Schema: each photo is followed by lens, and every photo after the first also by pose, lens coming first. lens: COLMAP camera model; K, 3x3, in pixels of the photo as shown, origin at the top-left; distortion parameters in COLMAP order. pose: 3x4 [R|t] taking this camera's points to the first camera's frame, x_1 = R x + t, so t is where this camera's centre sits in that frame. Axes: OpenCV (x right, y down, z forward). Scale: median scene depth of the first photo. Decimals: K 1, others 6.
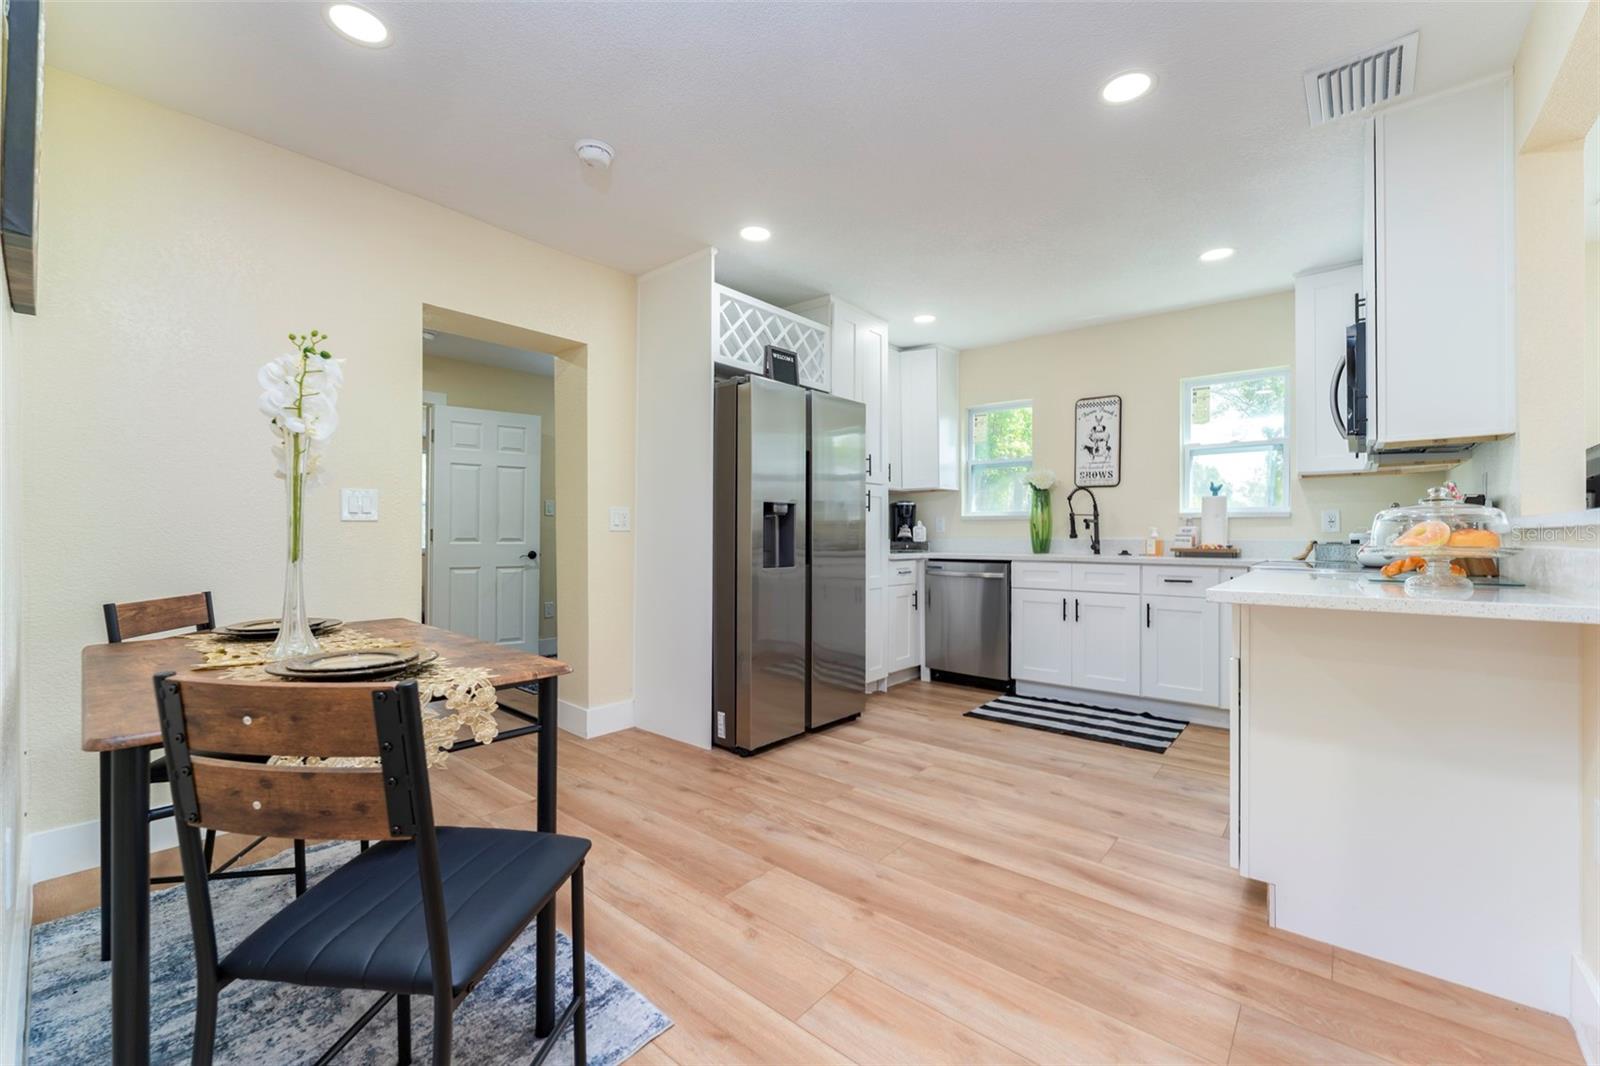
lens RADIAL K [[648.4, 0, 814.2], [0, 648.4, 537.5], [0, 0, 1]] dist [-0.001979, 0.000267]
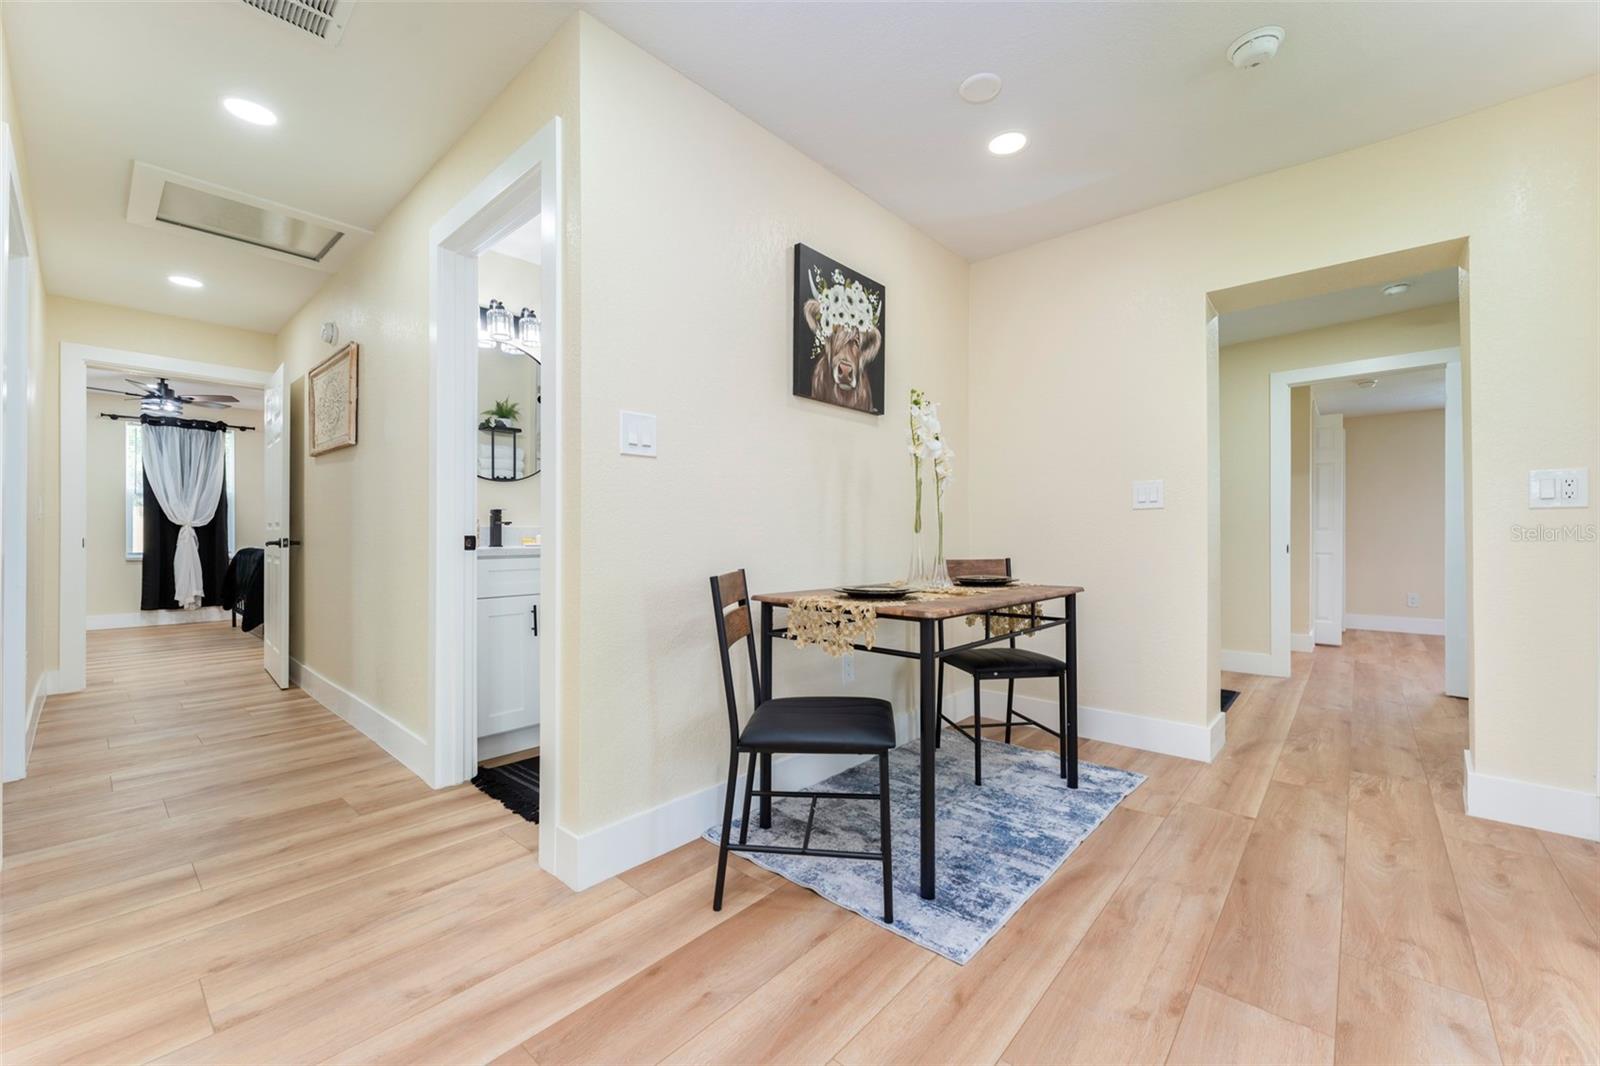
lens RADIAL K [[648.4, 0, 797.6], [0, 648.4, 532.7], [0, 0, 1]] dist [-0.001979, 0.000267]
pose [[-0.044046, -0.010925, -0.998970, 0.299449], [-0.001955, 0.999939, -0.010849, 0.019529], [0.999028, 0.001476, -0.044064, 0.269434]]
